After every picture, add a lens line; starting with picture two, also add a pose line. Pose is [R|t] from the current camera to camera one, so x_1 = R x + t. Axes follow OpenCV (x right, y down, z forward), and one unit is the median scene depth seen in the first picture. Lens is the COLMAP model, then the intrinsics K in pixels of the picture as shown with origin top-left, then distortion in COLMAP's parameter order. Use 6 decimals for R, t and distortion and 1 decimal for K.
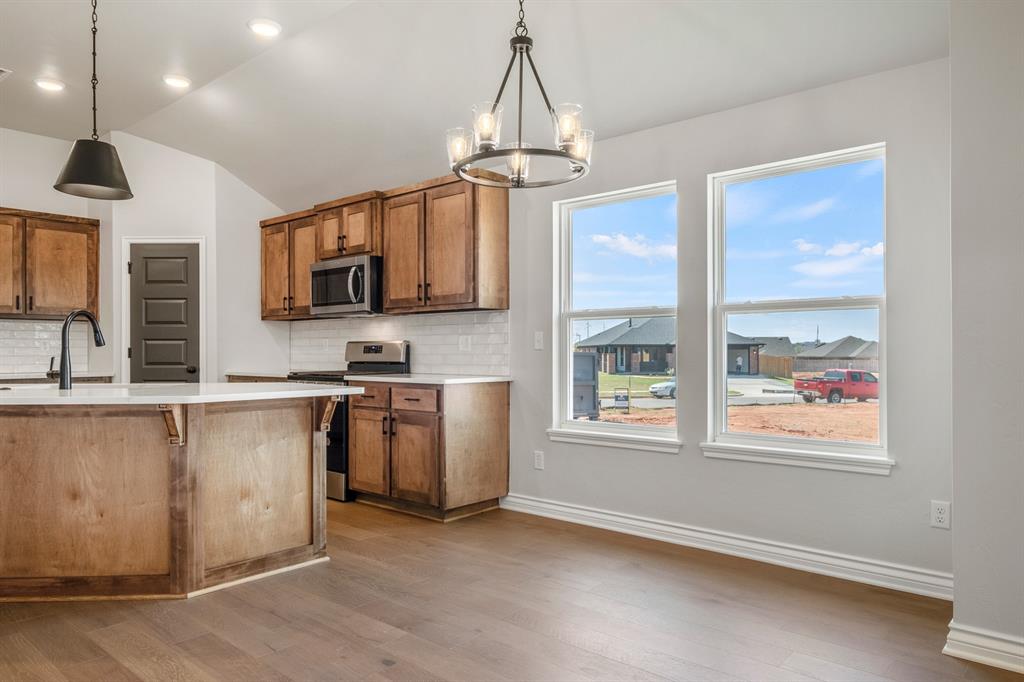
lens RADIAL K [[682.7, 0, 517.9], [0, 682.7, 349.9], [0, 0, 1]] dist [0.007903, -0.002938]
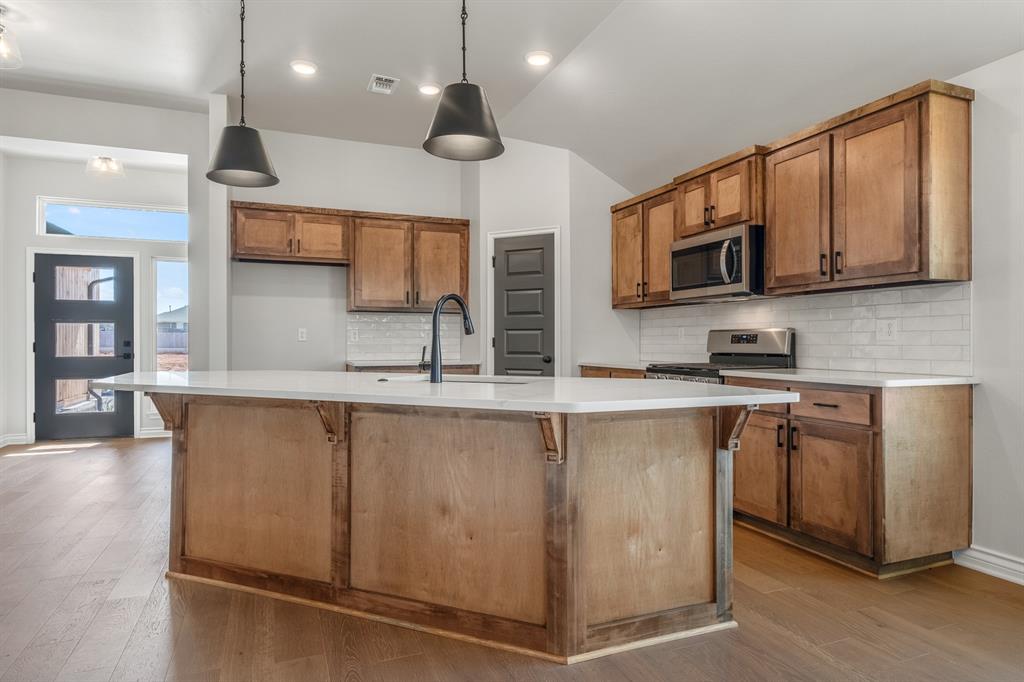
lens RADIAL K [[599.8, 0, 512.0], [0, 599.8, 341.0], [0, 0, 1]] dist [-0.003153, -0.000642]
pose [[0.887832, 0.000944, -0.460166, -0.152109], [-0.000574, 0.999999, 0.000945, 0.001857], [0.460167, -0.000574, 0.887832, 0.250260]]
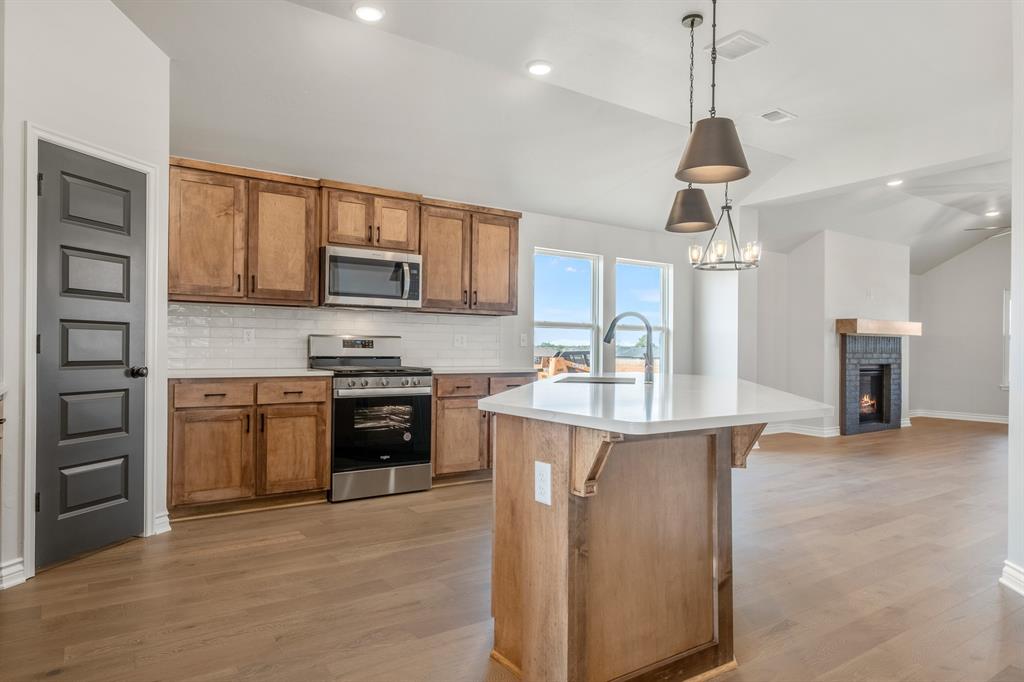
lens RADIAL K [[616.6, 0, 512.0], [0, 616.6, 341.0], [0, 0, 1]] dist [-0.000934, -0.000483]
pose [[0.263200, 0.012986, 0.964654, -1.214812], [-0.015040, 0.999843, -0.009356, 0.000567], [-0.964624, -0.012045, 0.263354, 0.675944]]
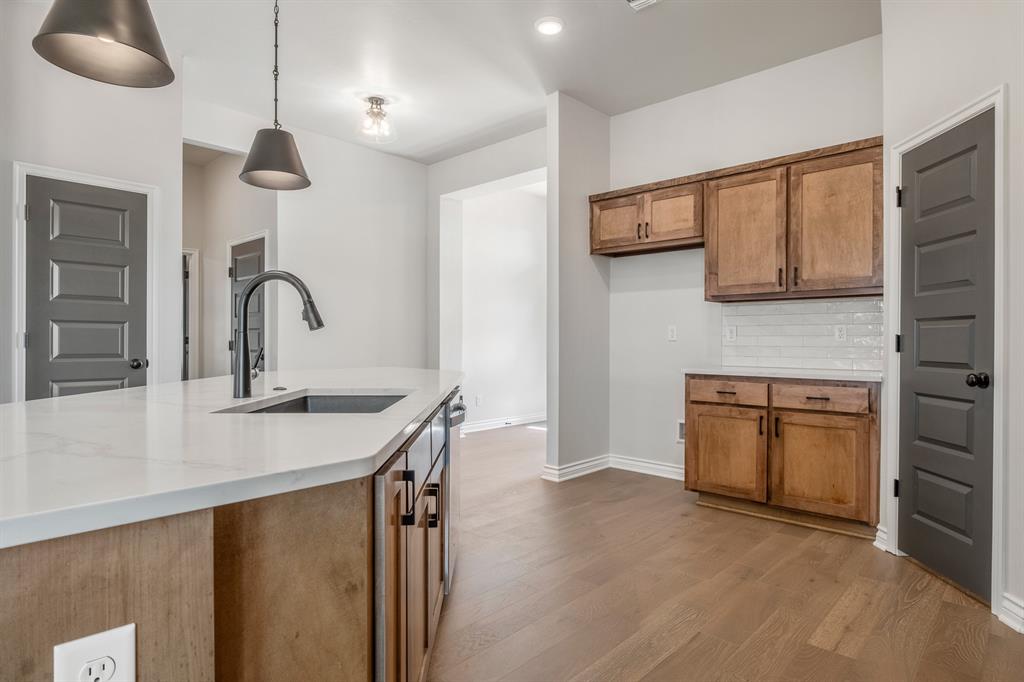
lens RADIAL K [[575.0, 0, 515.5], [0, 575.0, 343.7], [0, 0, 1]] dist [-0.003487, -0.001004]
pose [[-0.043773, 0.001532, -0.999040, -0.087024], [-0.005903, 0.999981, 0.001792, 0.007682], [0.999024, 0.005976, -0.043763, 0.909951]]
